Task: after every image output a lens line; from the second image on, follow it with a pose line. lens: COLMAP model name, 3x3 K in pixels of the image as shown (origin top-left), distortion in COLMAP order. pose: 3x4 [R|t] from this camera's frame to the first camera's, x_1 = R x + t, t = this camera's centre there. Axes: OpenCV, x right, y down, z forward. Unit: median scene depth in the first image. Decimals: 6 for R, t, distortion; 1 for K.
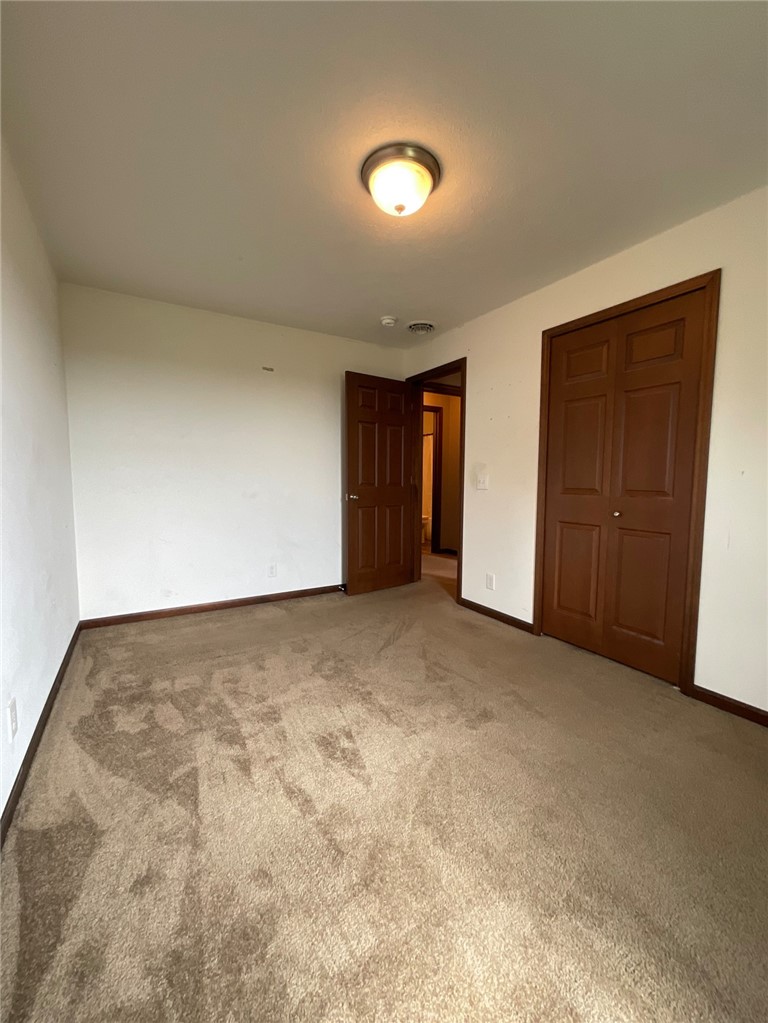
lens RADIAL K [[405.7, 0, 384.0], [0, 405.7, 511.5], [0, 0, 1]] dist [-0.000692, -0.003455]
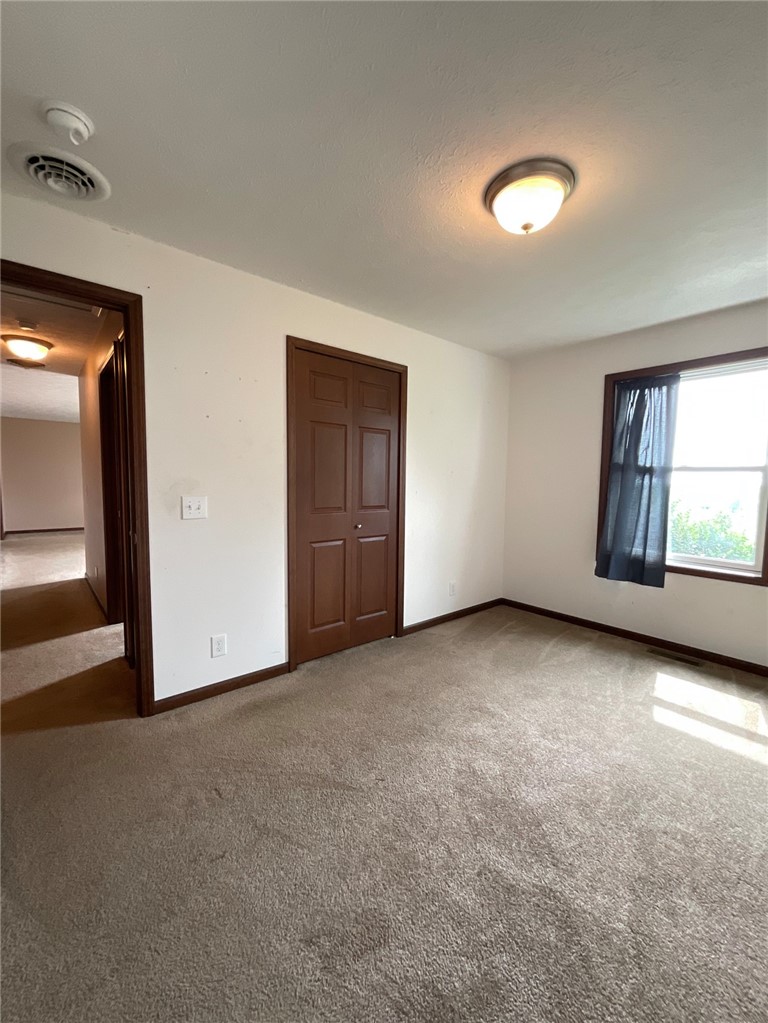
lens RADIAL K [[405.7, 0, 384.0], [0, 405.7, 511.5], [0, 0, 1]] dist [-0.000692, -0.003455]
pose [[-0.145918, -0.080379, 0.986026, -0.564597], [0.074367, 0.992983, 0.091951, -0.127992], [-0.986498, 0.086745, -0.138917, 0.966748]]
